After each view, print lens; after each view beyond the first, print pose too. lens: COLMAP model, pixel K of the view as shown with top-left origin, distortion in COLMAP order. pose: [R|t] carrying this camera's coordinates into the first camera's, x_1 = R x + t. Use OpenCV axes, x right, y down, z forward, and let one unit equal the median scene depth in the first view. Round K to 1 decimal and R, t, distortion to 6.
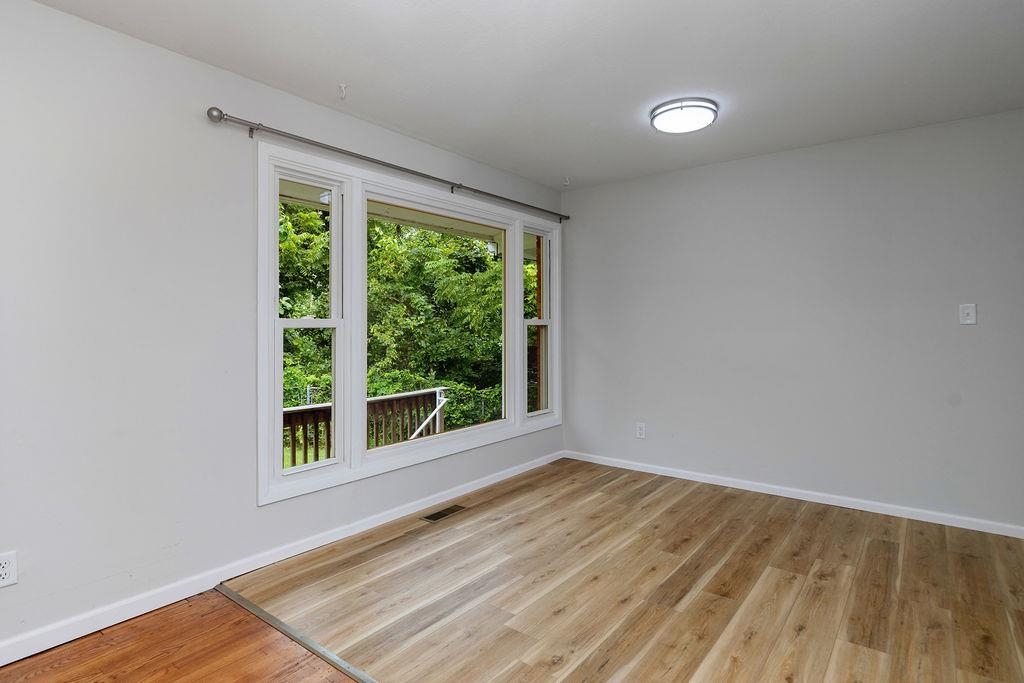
lens RADIAL K [[542.9, 0, 489.1], [0, 542.9, 330.6], [0, 0, 1]] dist [0.002813, -0.001039]
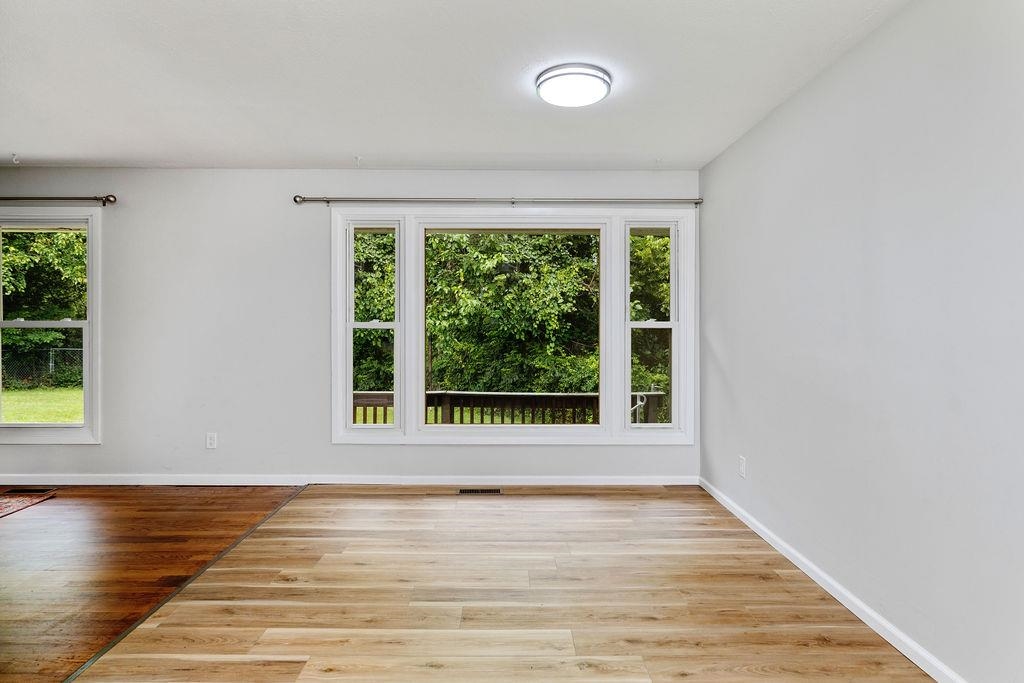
lens RADIAL K [[542.9, 0, 507.1], [0, 542.9, 336.7], [0, 0, 1]] dist [0.002813, -0.001039]
pose [[0.615148, 0.016850, -0.788232, 0.987956], [-0.009533, 0.999857, 0.013934, -0.008108], [0.788354, -0.001058, 0.615221, 0.396534]]
